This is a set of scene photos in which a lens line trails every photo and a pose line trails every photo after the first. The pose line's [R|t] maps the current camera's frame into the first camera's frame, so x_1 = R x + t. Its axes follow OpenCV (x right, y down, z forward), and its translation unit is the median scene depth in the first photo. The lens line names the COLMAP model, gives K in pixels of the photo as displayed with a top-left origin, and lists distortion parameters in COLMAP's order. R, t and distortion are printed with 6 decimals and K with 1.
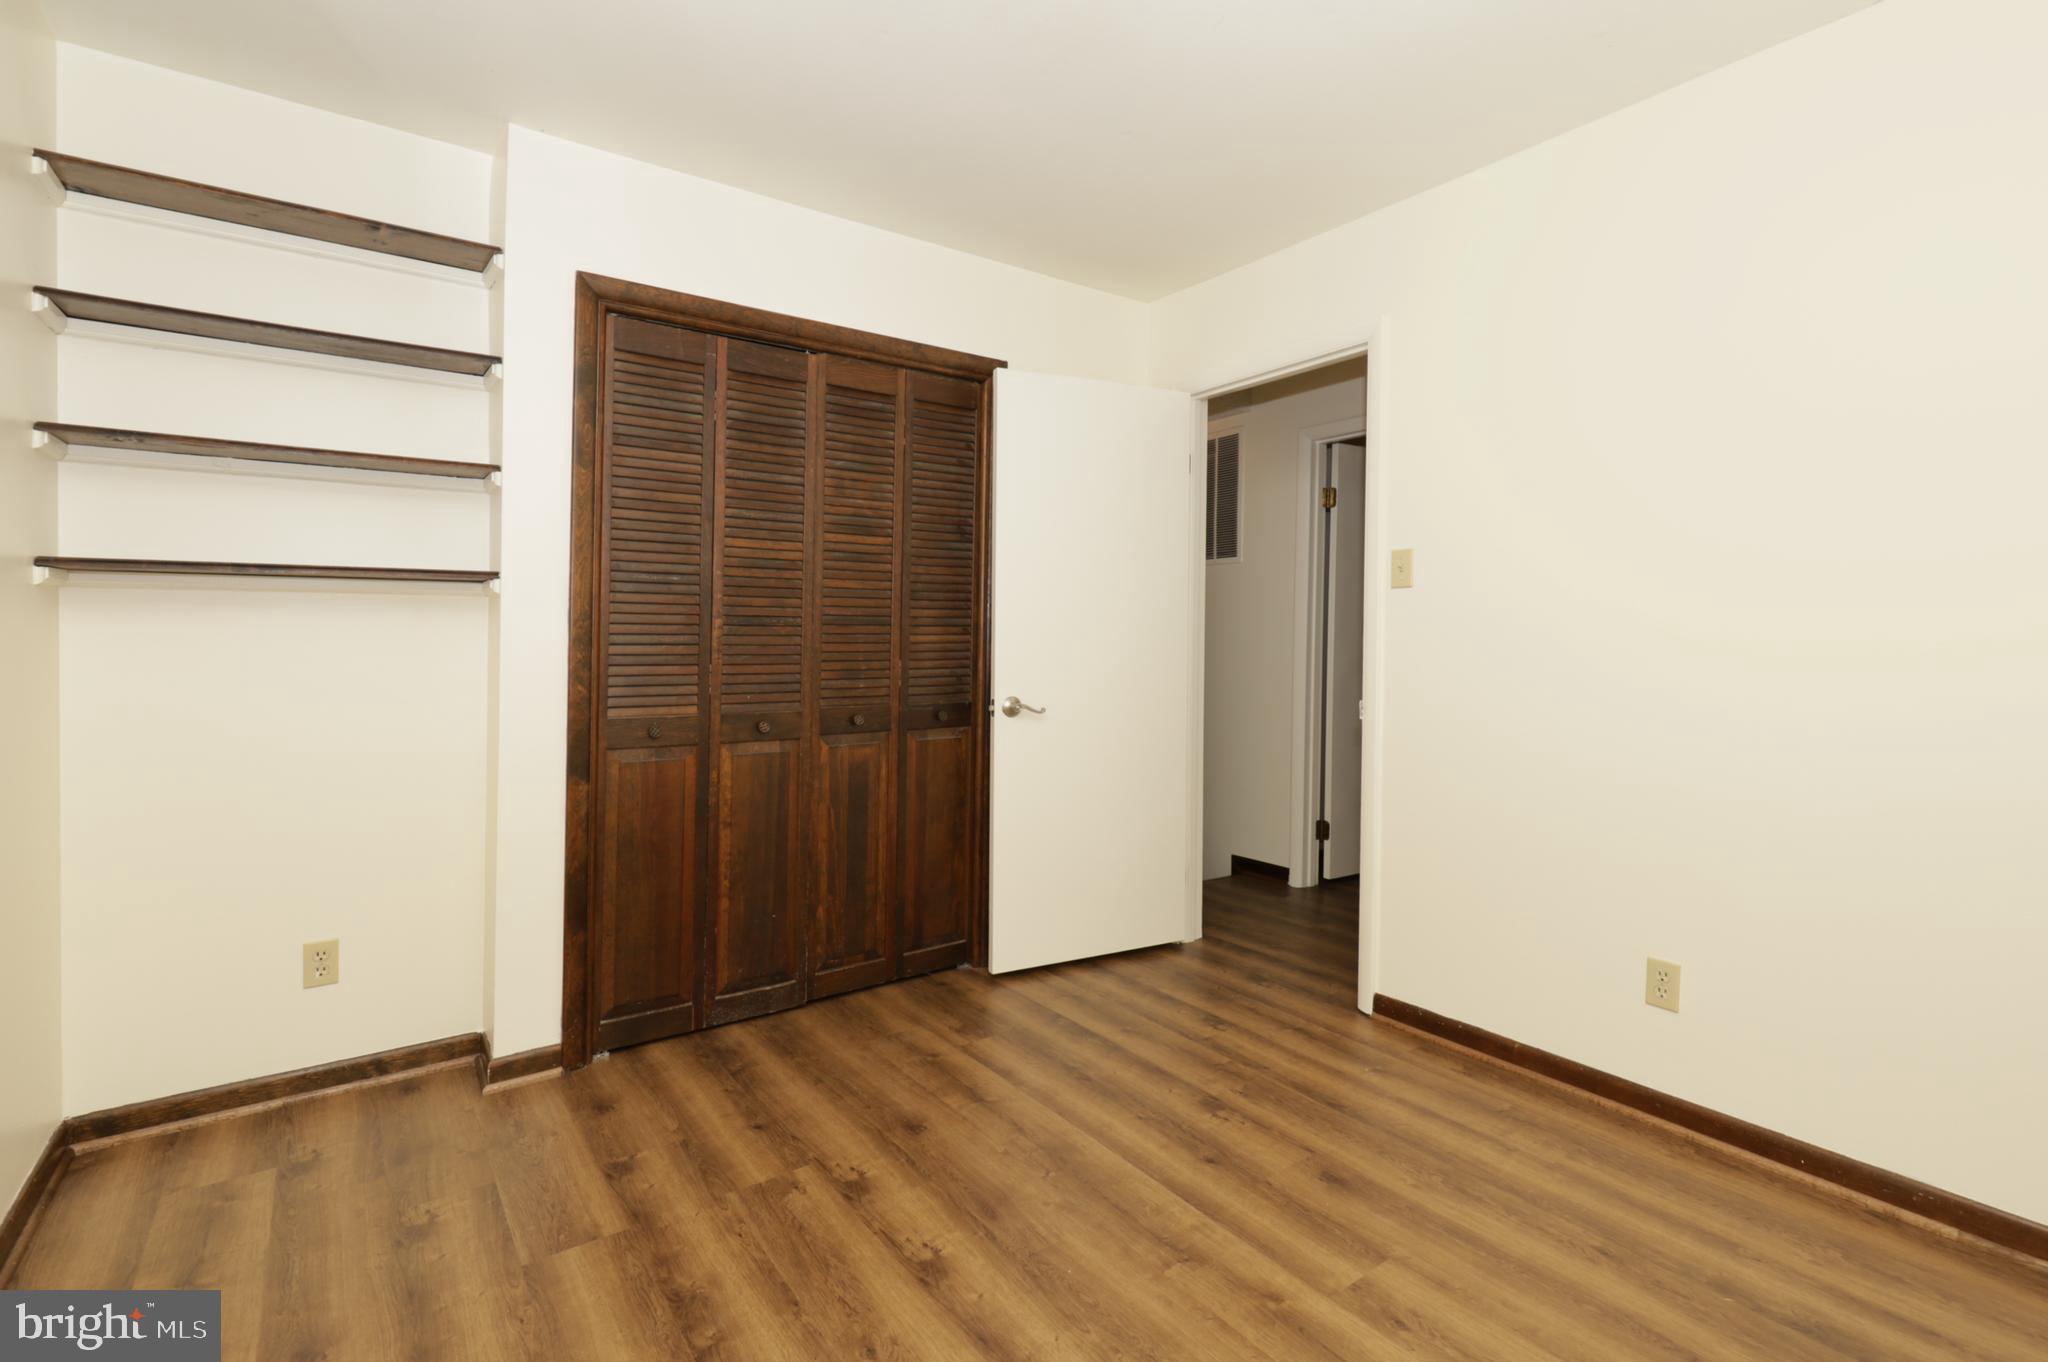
lens RADIAL K [[938.6, 0, 1026.4], [0, 938.6, 647.9], [0, 0, 1]] dist [-0.034676, -0.000321]
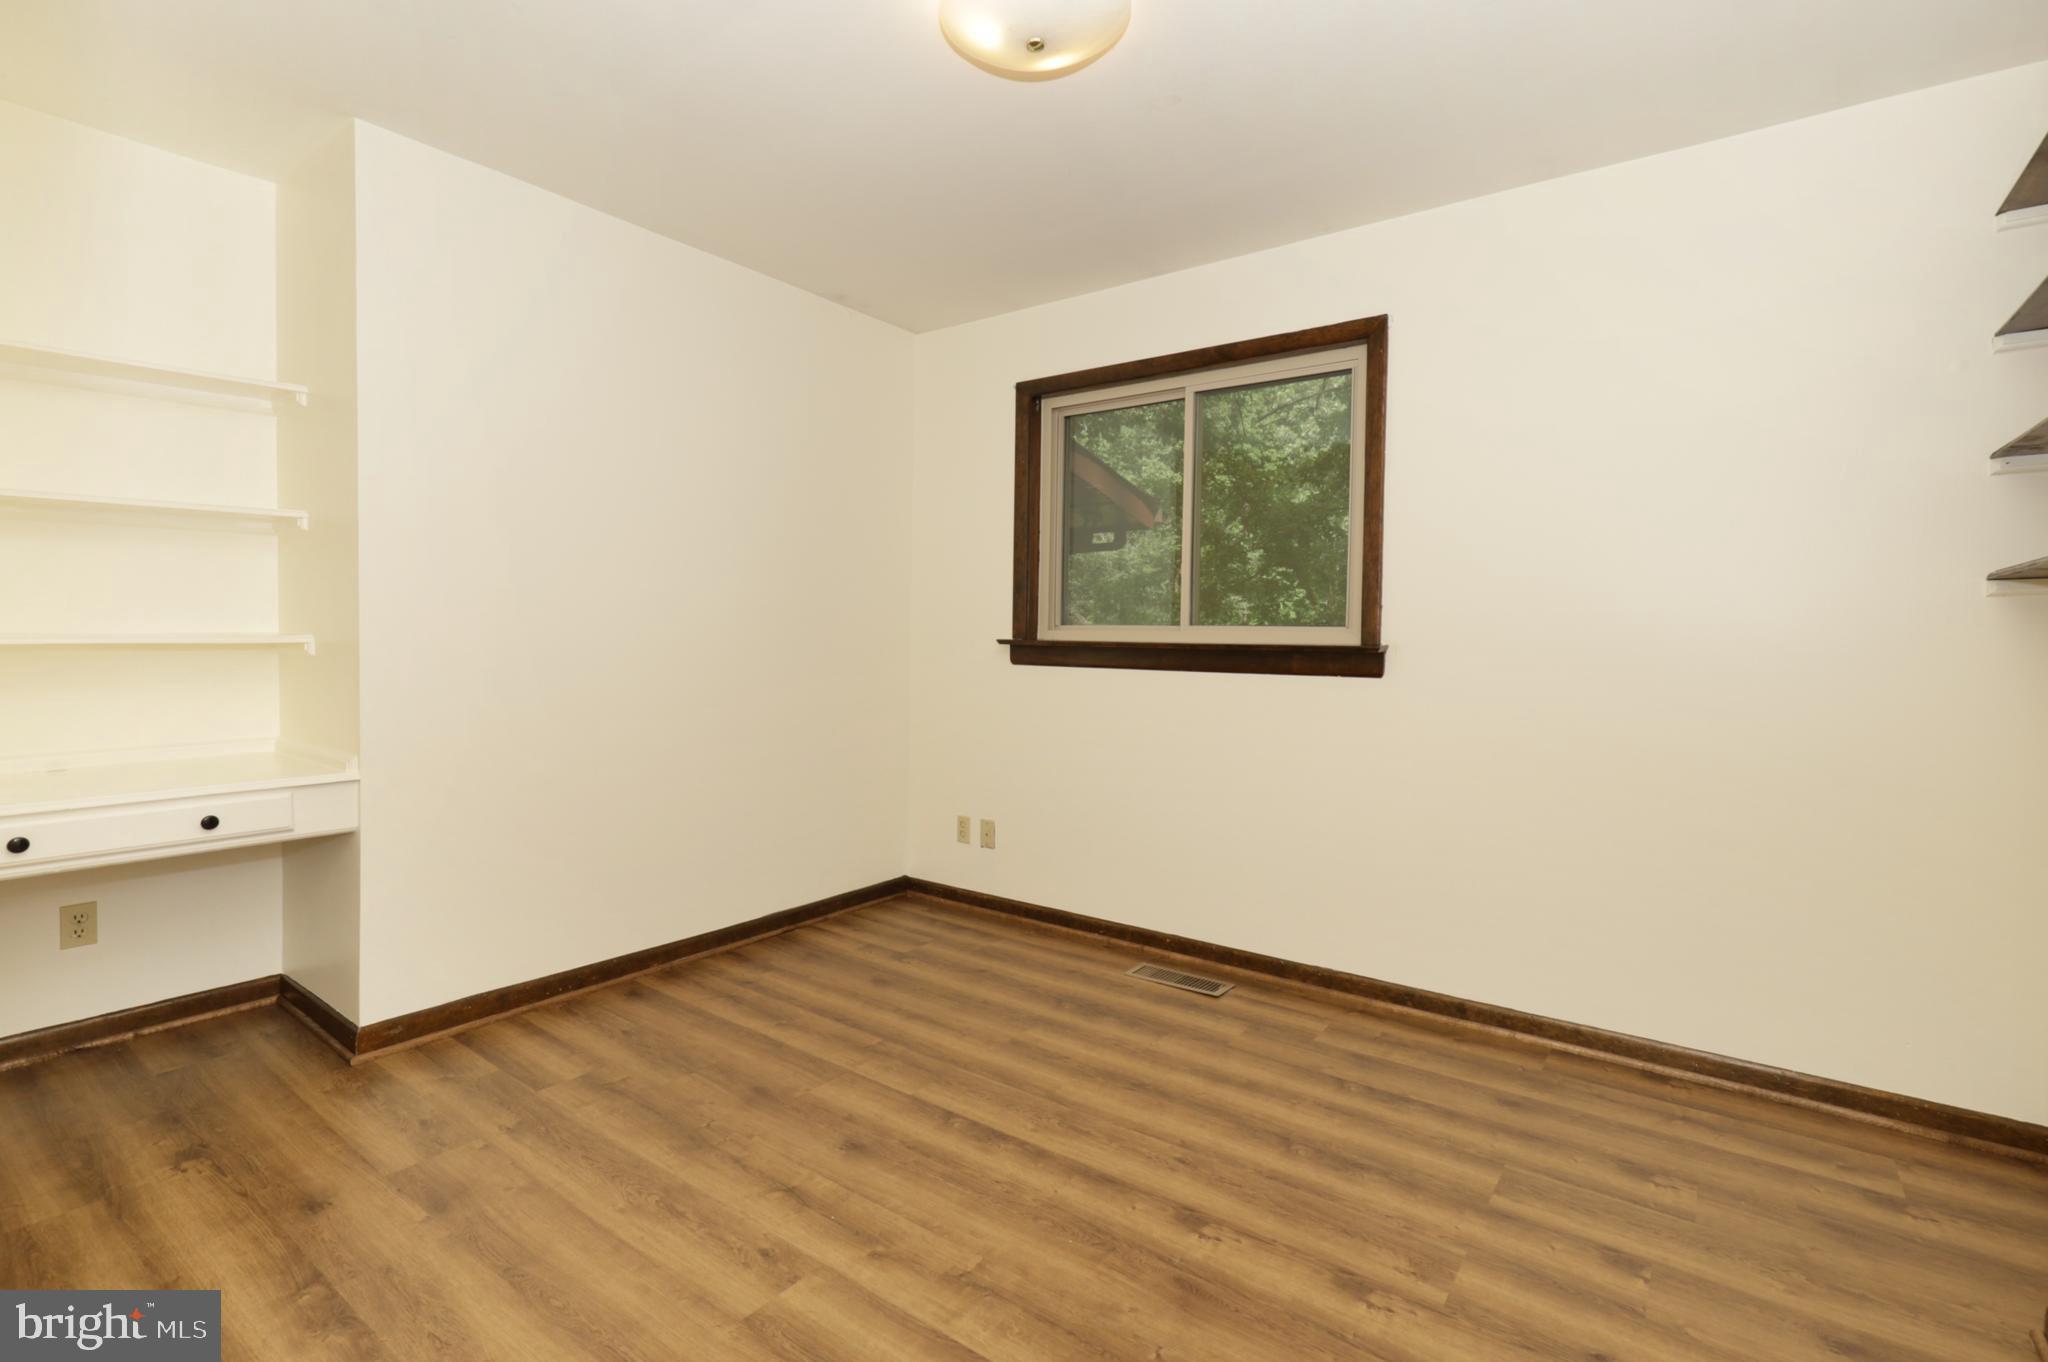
lens RADIAL K [[938.6, 0, 1026.4], [0, 938.6, 647.9], [0, 0, 1]] dist [-0.034676, -0.000321]
pose [[-0.952750, -0.003621, -0.303733, 0.398276], [-0.012921, 0.999507, 0.028615, -0.020110], [0.303479, 0.031187, -0.952328, 1.888588]]
